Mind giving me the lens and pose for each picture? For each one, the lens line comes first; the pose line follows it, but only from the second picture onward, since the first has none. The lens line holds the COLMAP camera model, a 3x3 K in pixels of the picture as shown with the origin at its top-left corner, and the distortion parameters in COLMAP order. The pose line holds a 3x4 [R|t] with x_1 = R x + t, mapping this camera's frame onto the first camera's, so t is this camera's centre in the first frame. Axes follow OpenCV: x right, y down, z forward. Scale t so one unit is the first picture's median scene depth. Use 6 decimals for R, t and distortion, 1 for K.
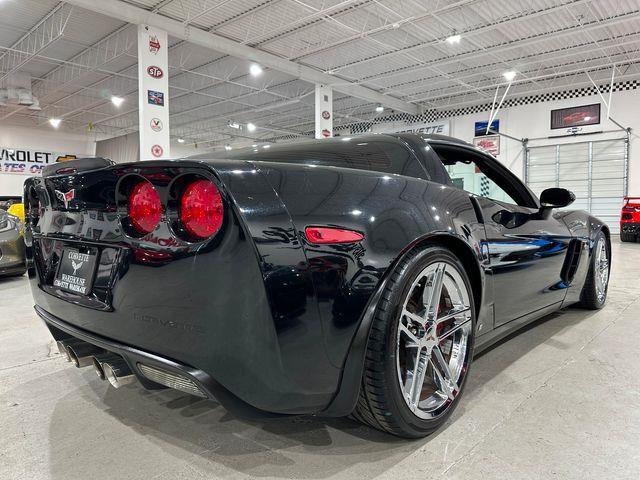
lens RADIAL K [[455.4, 0, 323.2], [0, 455.4, 236.8], [0, 0, 1]] dist [0.026720, -0.037032]
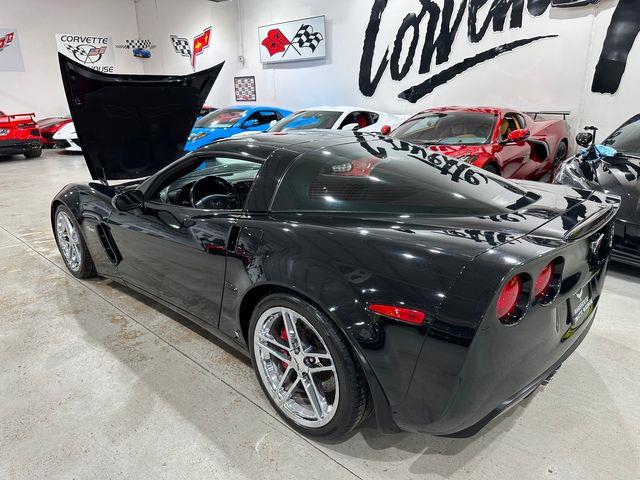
lens RADIAL K [[455.4, 0, 319.2], [0, 455.4, 238.0], [0, 0, 1]] dist [0.026720, -0.037032]
pose [[0.016589, -0.300069, 0.953773, -0.751406], [0.069528, 0.951942, 0.298283, -0.222398], [-0.997442, 0.061366, 0.036655, 0.734275]]
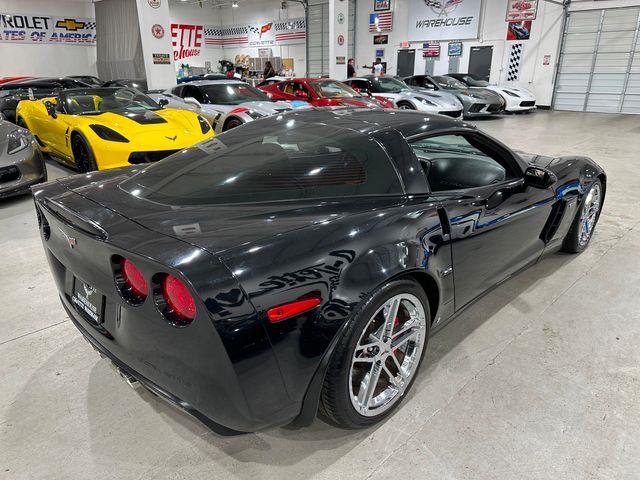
lens RADIAL K [[455.4, 0, 317.7], [0, 455.4, 242.9], [0, 0, 1]] dist [0.026720, -0.037032]
pose [[0.998690, 0.016994, -0.048262, 0.049523], [-0.001229, 0.950926, 0.309416, -0.188973], [0.051152, -0.308951, 0.949701, -0.026600]]
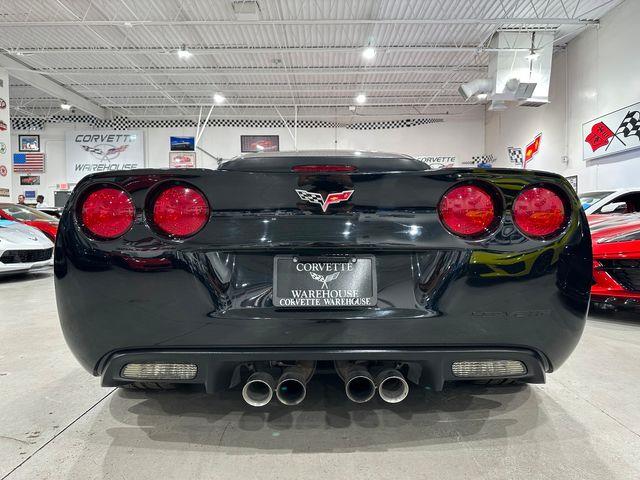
lens RADIAL K [[455.4, 0, 325.9], [0, 455.4, 236.8], [0, 0, 1]] dist [0.026720, -0.037032]
pose [[0.736076, -0.018998, 0.676632, -0.493343], [0.040137, 0.999072, -0.015611, 0.000842], [-0.675707, 0.038649, 0.736156, 0.165112]]
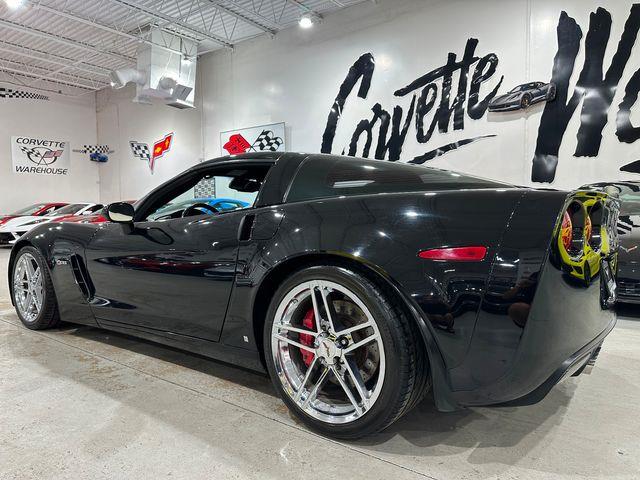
lens RADIAL K [[455.4, 0, 317.8], [0, 455.4, 240.7], [0, 0, 1]] dist [0.026720, -0.037032]
pose [[-0.099756, -0.052690, 0.993616, -0.748479], [0.055920, 0.996722, 0.058469, -0.060405], [-0.993439, 0.061395, -0.096482, 0.839589]]
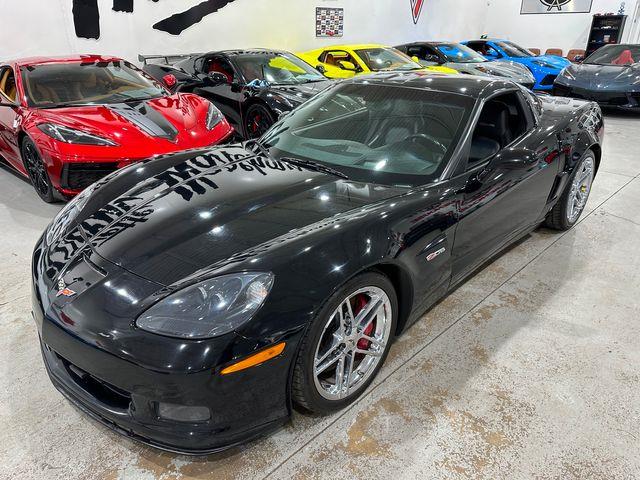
lens RADIAL K [[455.4, 0, 316.0], [0, 455.4, 245.2], [0, 0, 1]] dist [0.026720, -0.037032]
pose [[-0.999853, -0.002402, 0.016961, 0.245750], [0.005977, 0.878964, 0.476850, -0.296784], [-0.016053, 0.476882, -0.878821, 1.730289]]
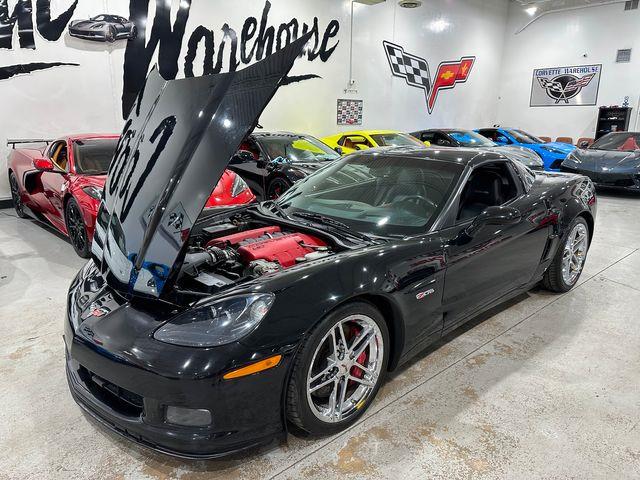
lens RADIAL K [[455.4, 0, 317.0], [0, 455.4, 240.9], [0, 0, 1]] dist [0.026720, -0.037032]
pose [[-0.997676, -0.022170, 0.064434, 0.216805], [-0.001167, 0.951017, 0.309136, -0.280200], [-0.068132, 0.308342, -0.948832, 1.814210]]
